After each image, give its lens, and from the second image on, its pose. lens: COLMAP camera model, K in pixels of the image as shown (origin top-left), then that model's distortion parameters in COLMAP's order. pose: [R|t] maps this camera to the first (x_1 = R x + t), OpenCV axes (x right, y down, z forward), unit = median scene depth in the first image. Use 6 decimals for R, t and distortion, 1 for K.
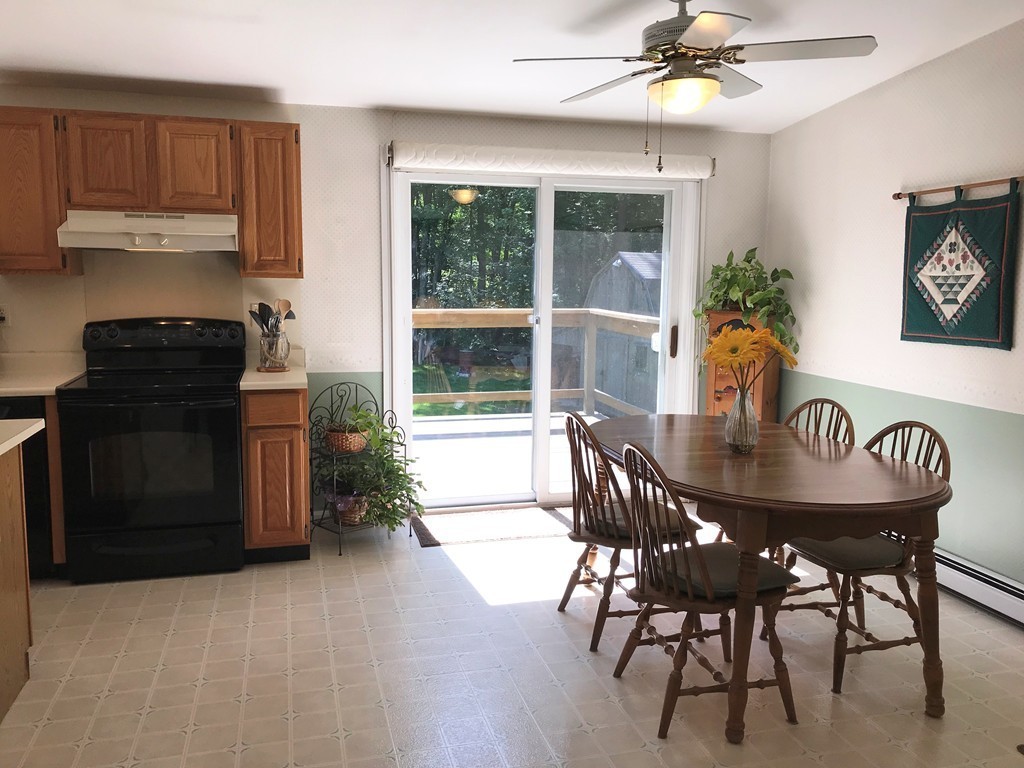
lens RADIAL K [[848.7, 0, 512.0], [0, 848.7, 384.0], [0, 0, 1]] dist [0.014358, 0.017343]
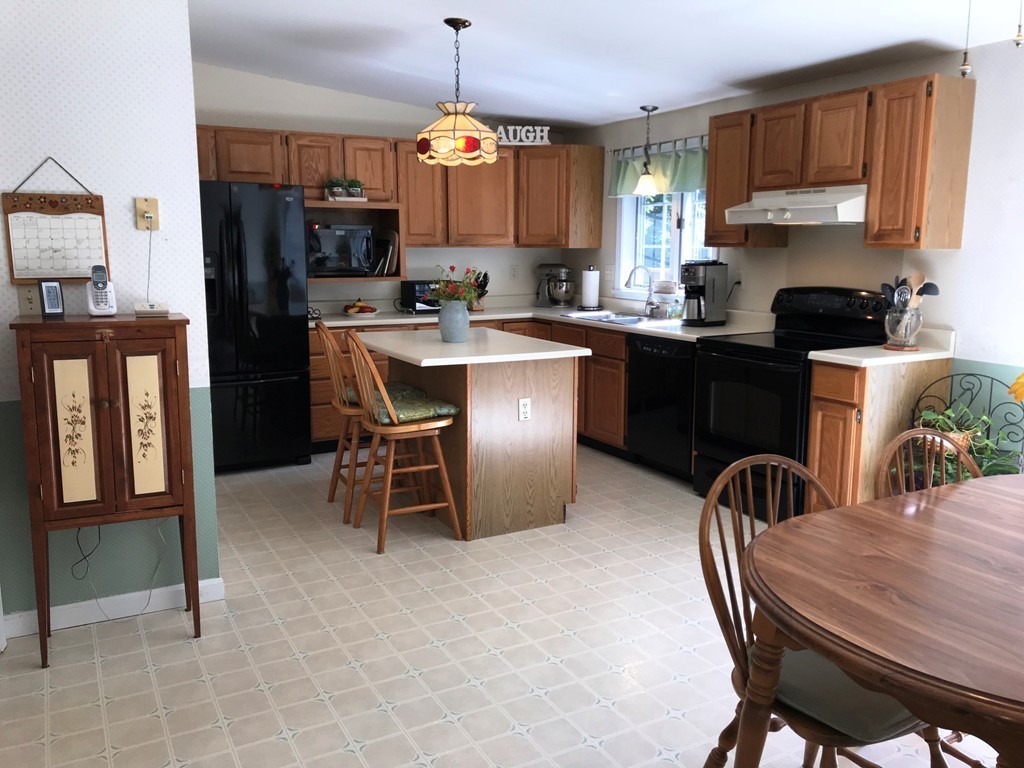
lens RADIAL K [[826.4, 0, 512.0], [0, 826.4, 384.0], [0, 0, 1]] dist [0.033000, 0.001926]
pose [[0.244881, 0.154264, -0.957202, 0.540072], [-0.127031, 0.983856, 0.126061, -0.042323], [0.961195, 0.090724, 0.260524, 0.387385]]
